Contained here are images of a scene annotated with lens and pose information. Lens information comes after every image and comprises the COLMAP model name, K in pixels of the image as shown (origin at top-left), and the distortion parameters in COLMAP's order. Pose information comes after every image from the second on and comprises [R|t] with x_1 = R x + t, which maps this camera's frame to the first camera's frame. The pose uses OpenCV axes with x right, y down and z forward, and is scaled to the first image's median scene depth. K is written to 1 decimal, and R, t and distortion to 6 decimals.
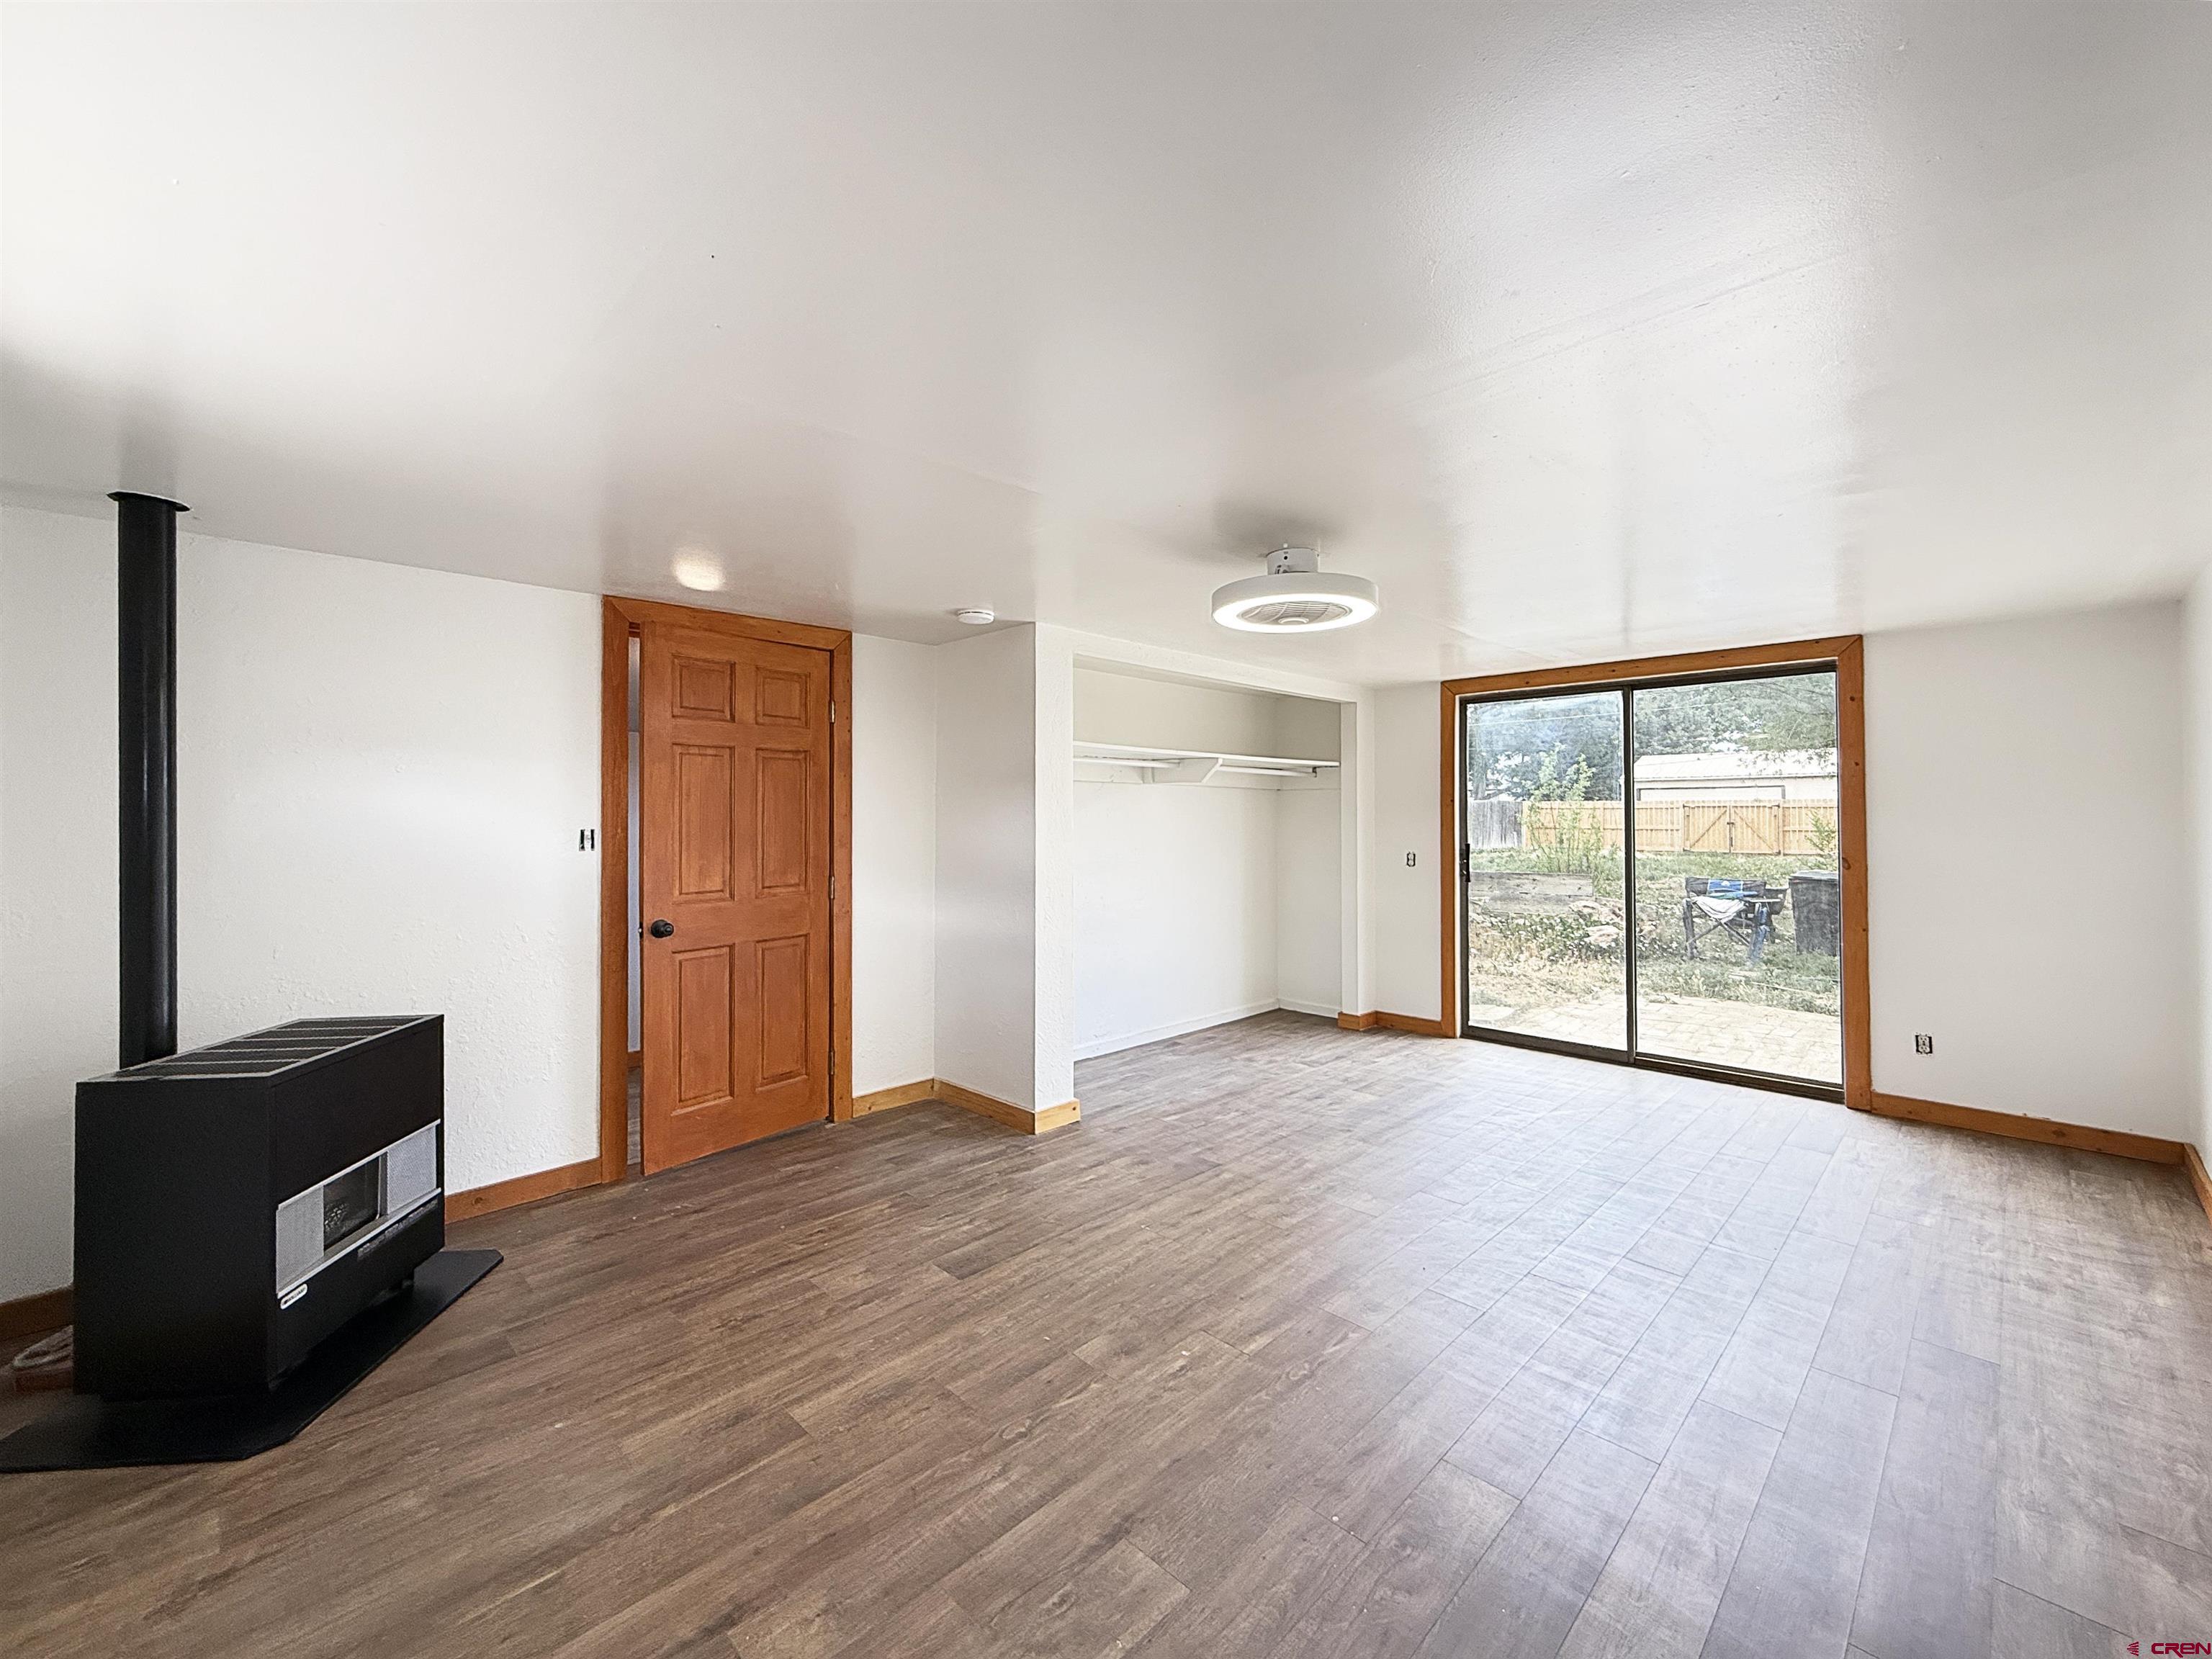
lens RADIAL K [[893.4, 0, 1067.6], [0, 893.4, 806.0], [0, 0, 1]] dist [-0.000267, 0.000059]
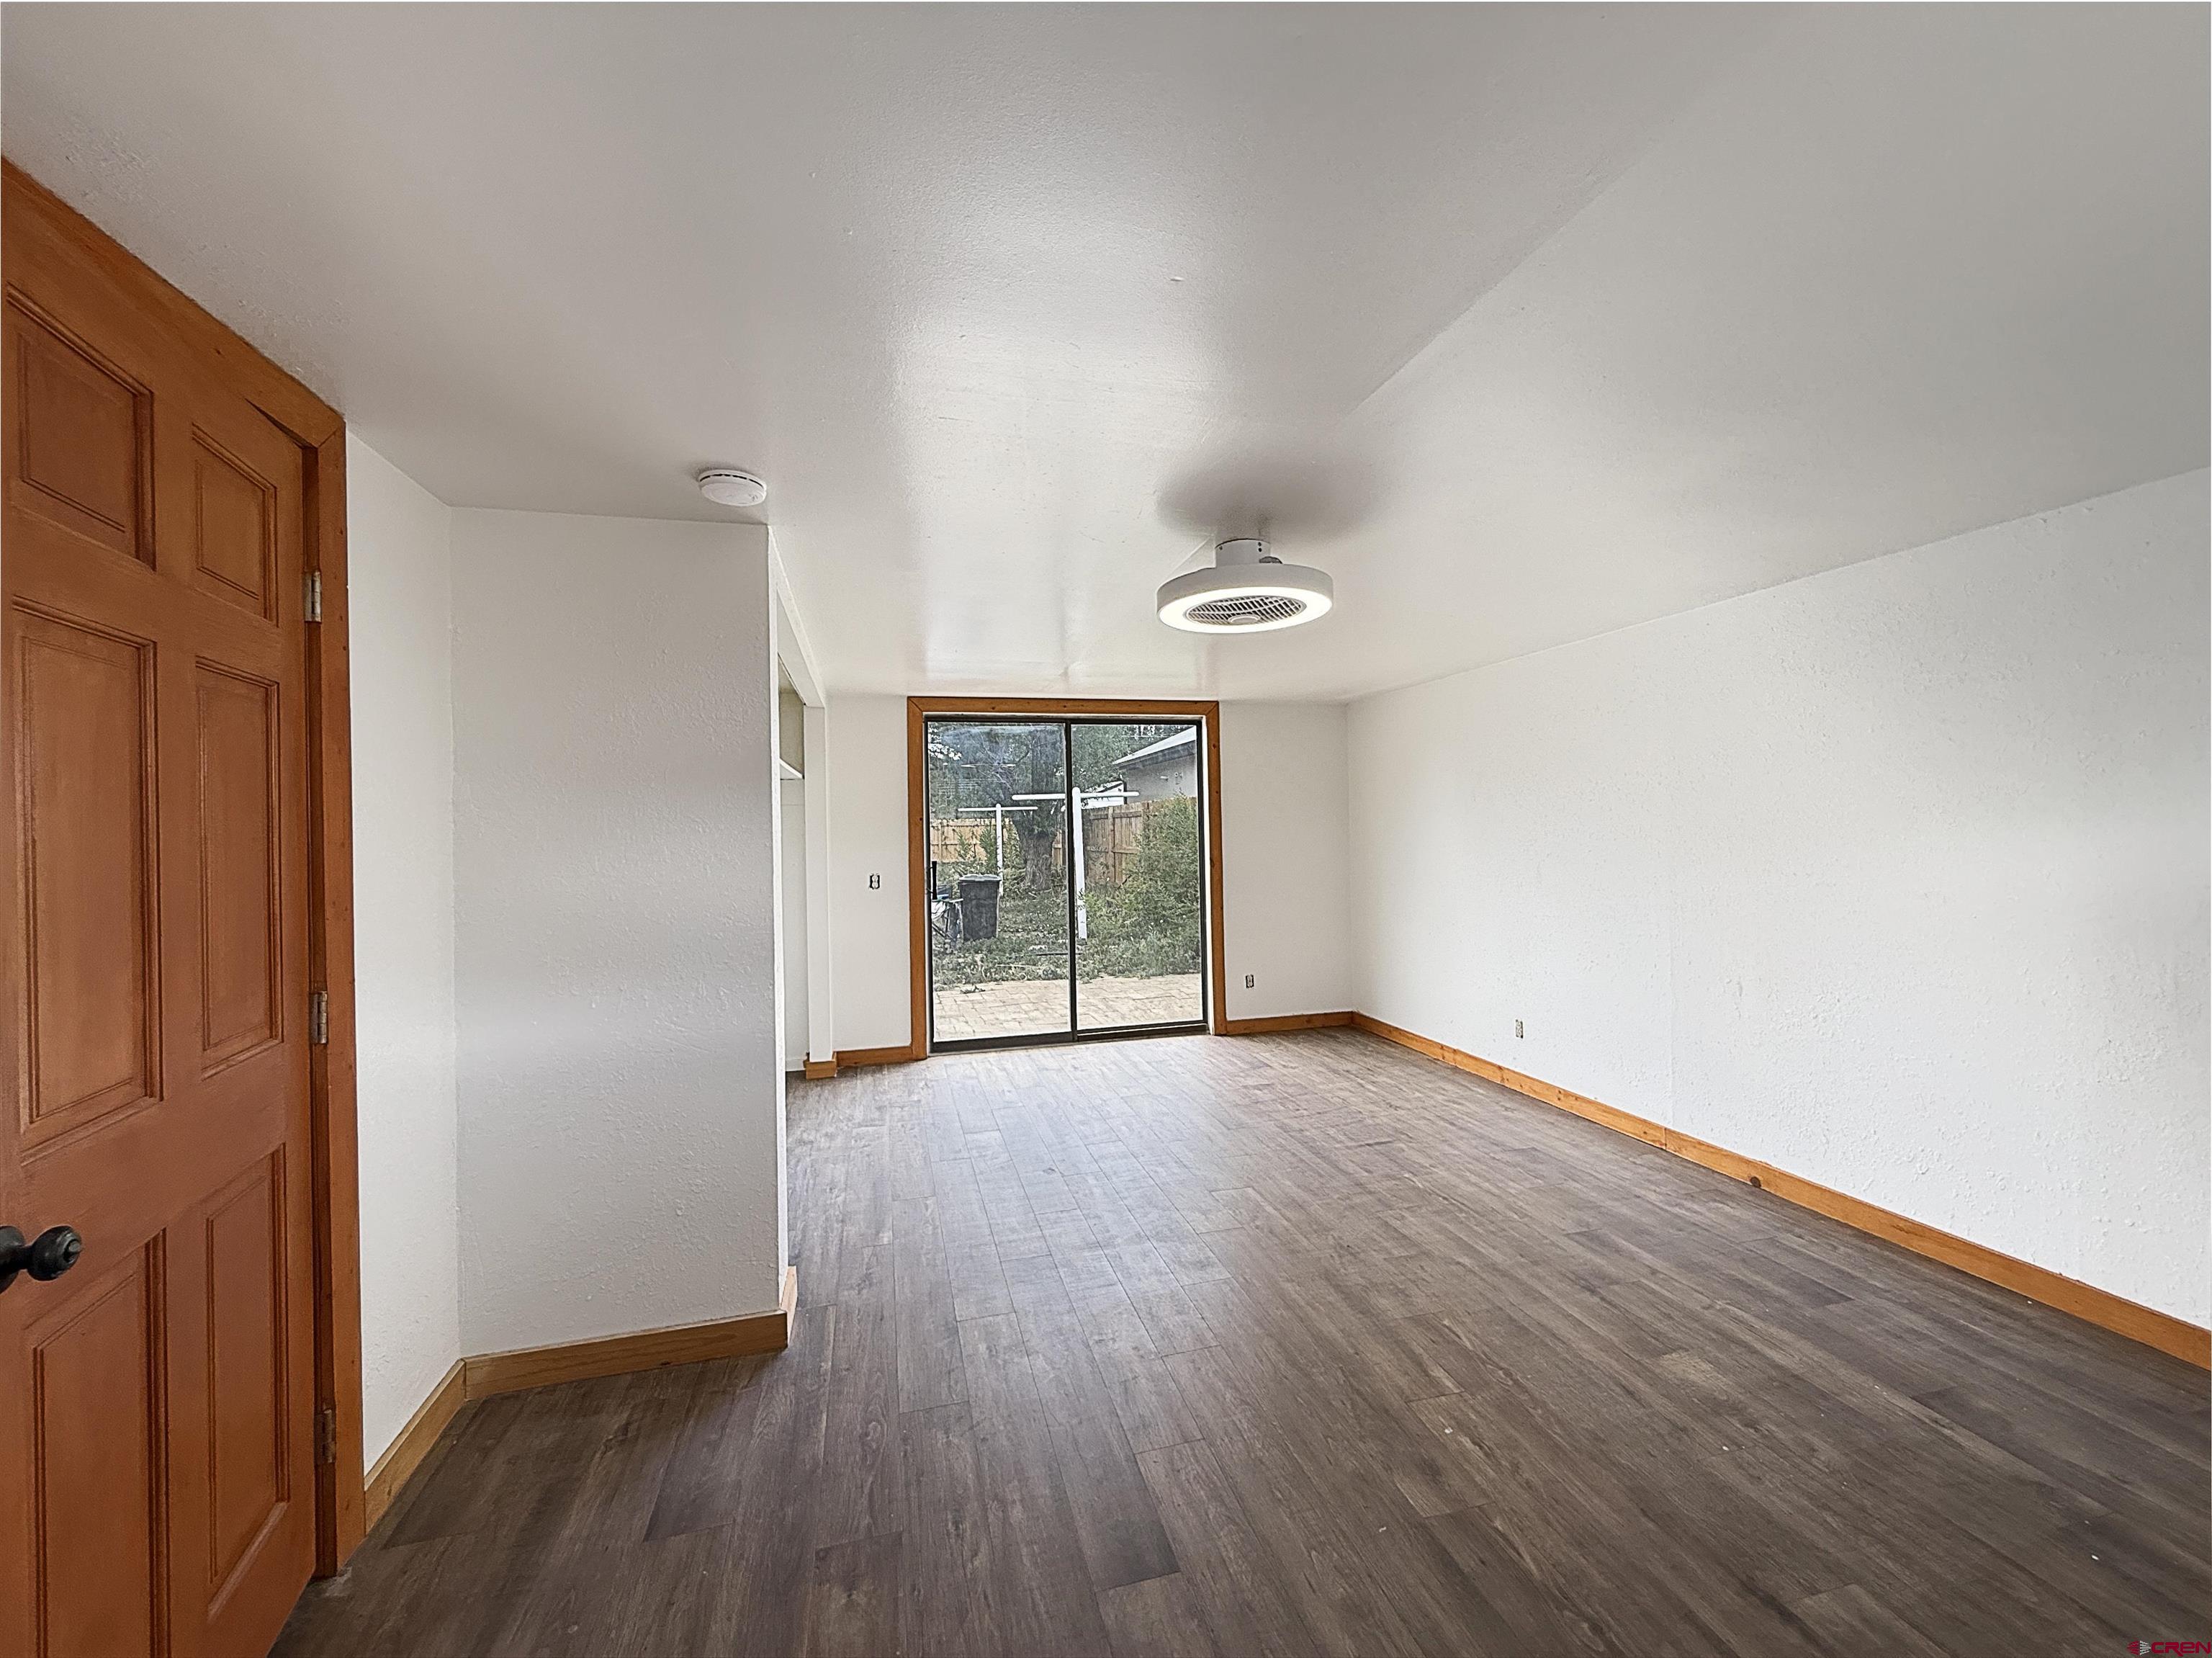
lens RADIAL K [[890.2, 0, 1082.4], [0, 890.2, 826.9], [0, 0, 1]] dist [-0.000385, -0.000302]
pose [[0.495272, -0.004886, 0.868724, -0.513168], [0.009624, 0.999954, 0.000137, 0.007025], [-0.868685, 0.008293, 0.495296, 0.553638]]
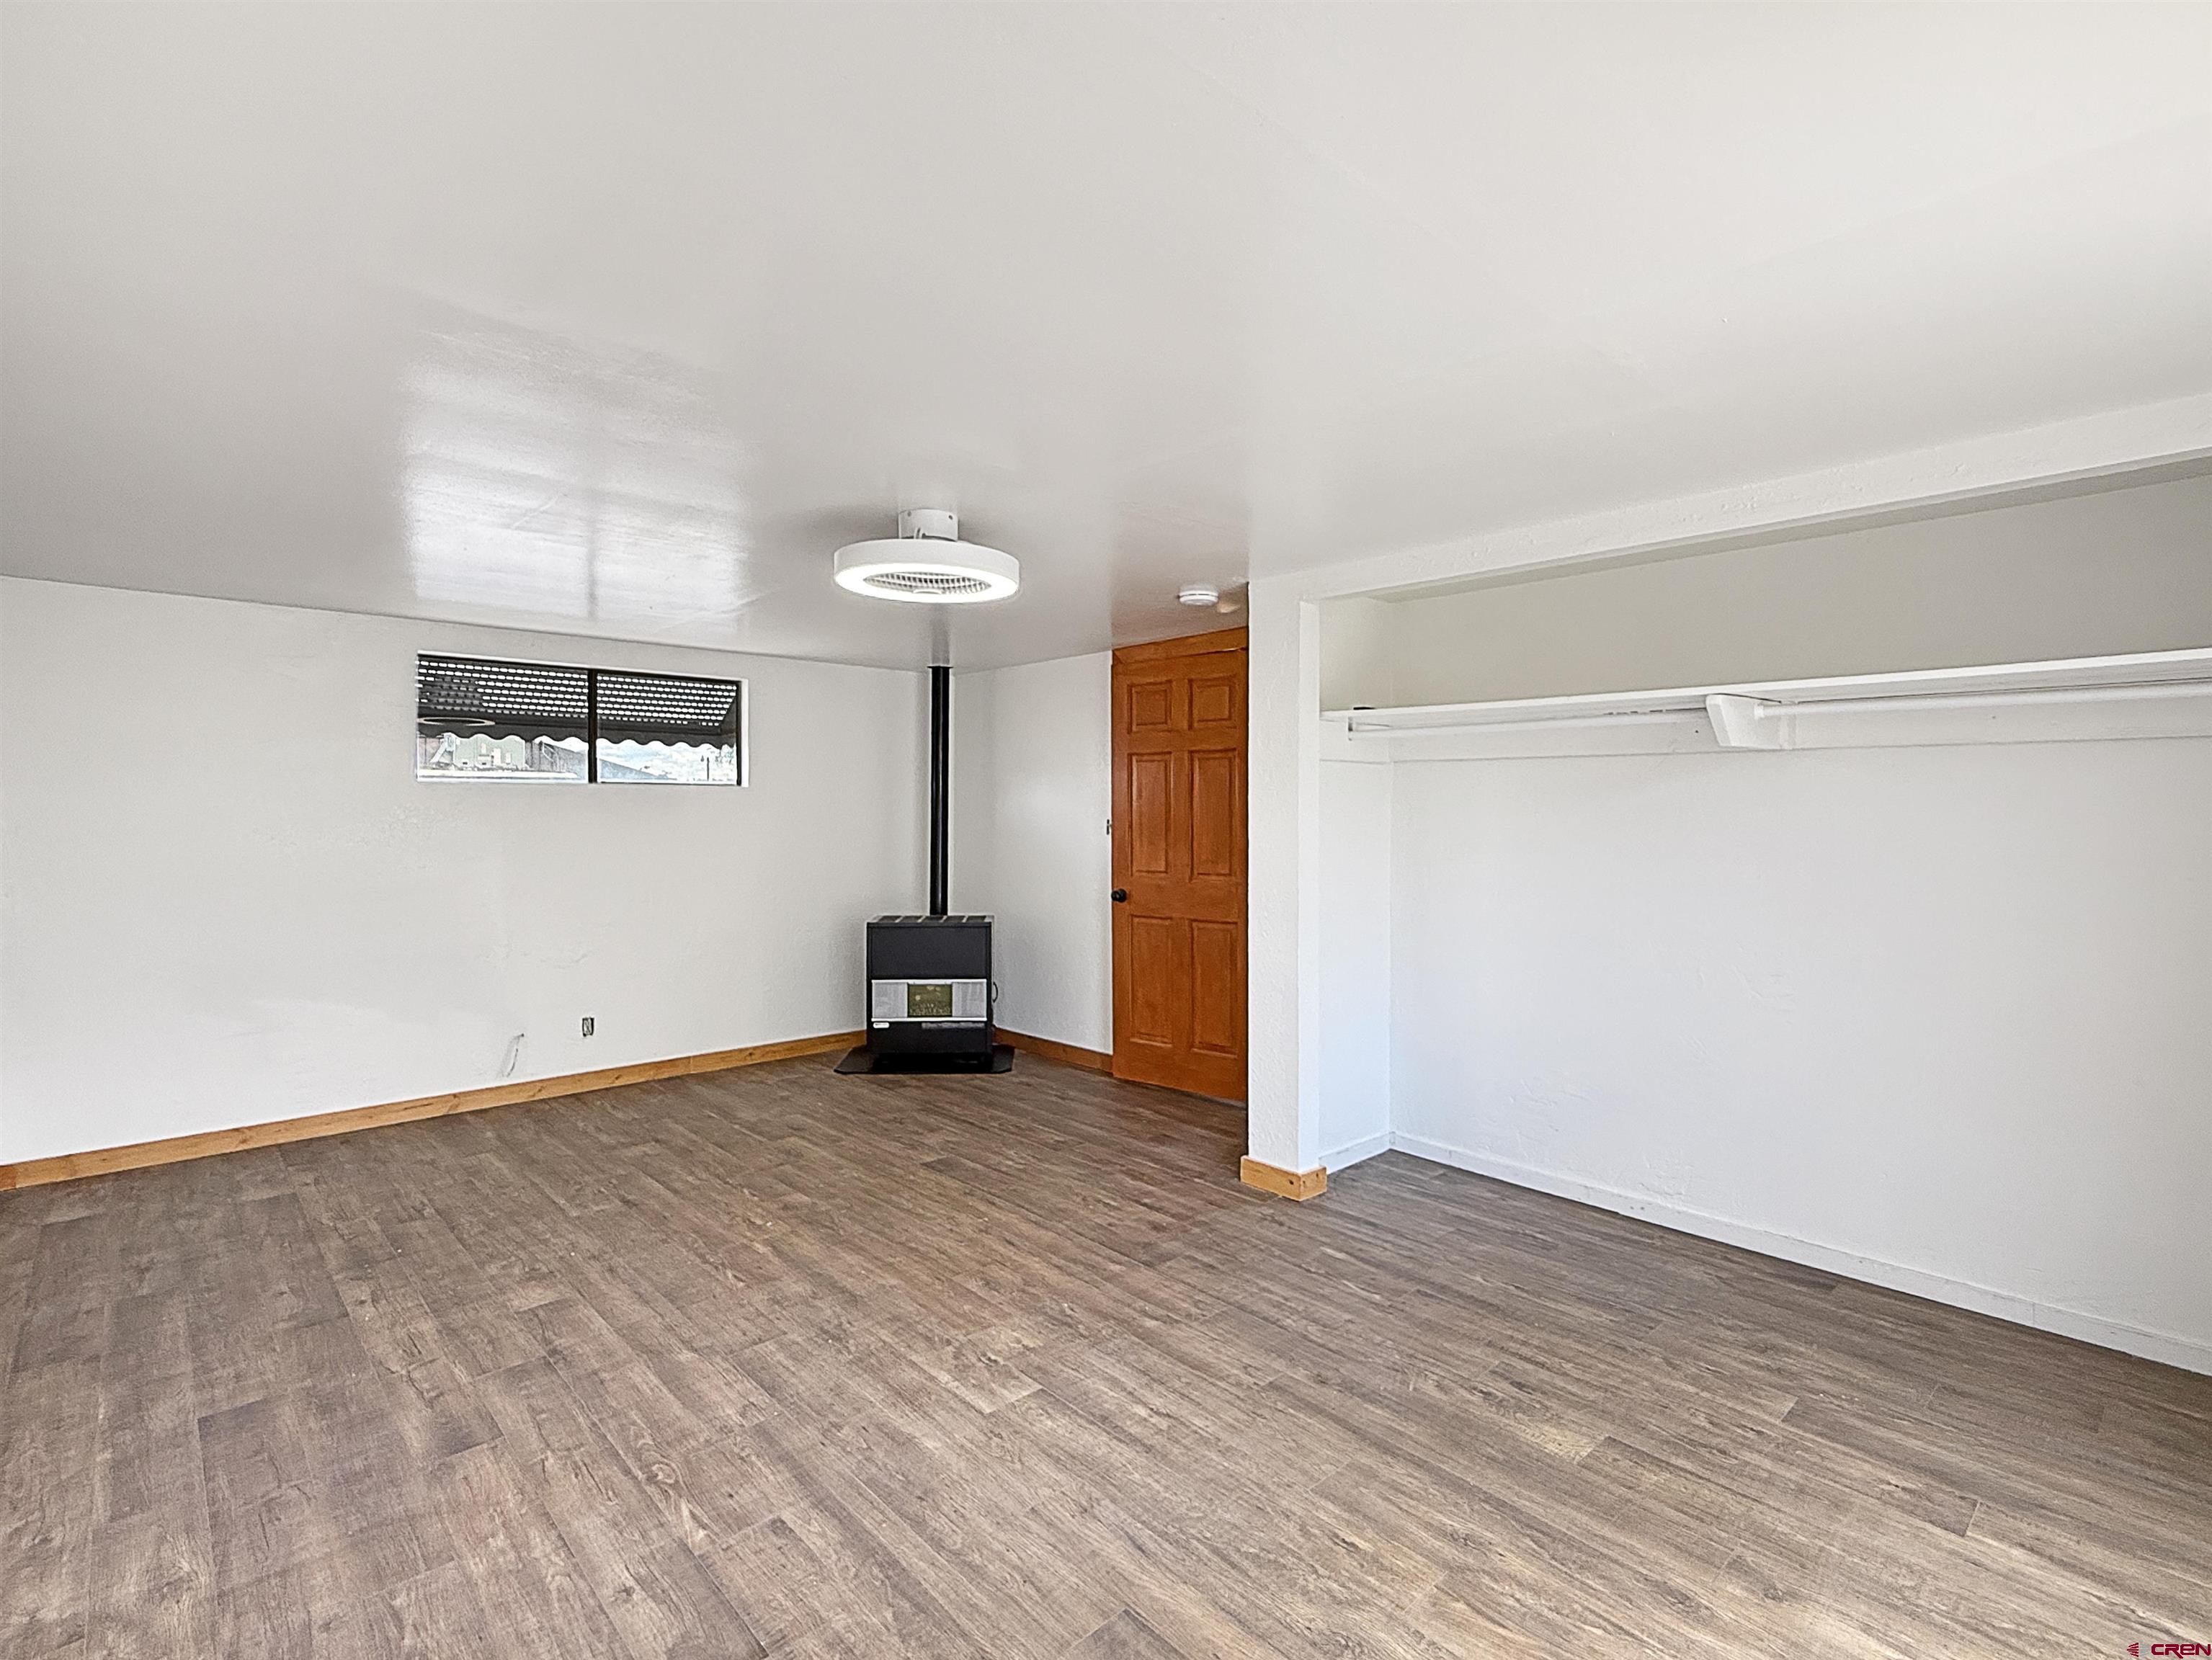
lens RADIAL K [[1026.0, 0, 1106.0], [0, 1026.0, 830.0], [0, 0, 1]] dist [0.000726, 0.000451]
pose [[0.007663, 0.022069, -0.999727, 1.022189], [0.008099, 0.999722, 0.022131, 0.007109], [0.999938, -0.008266, 0.007483, 0.939370]]
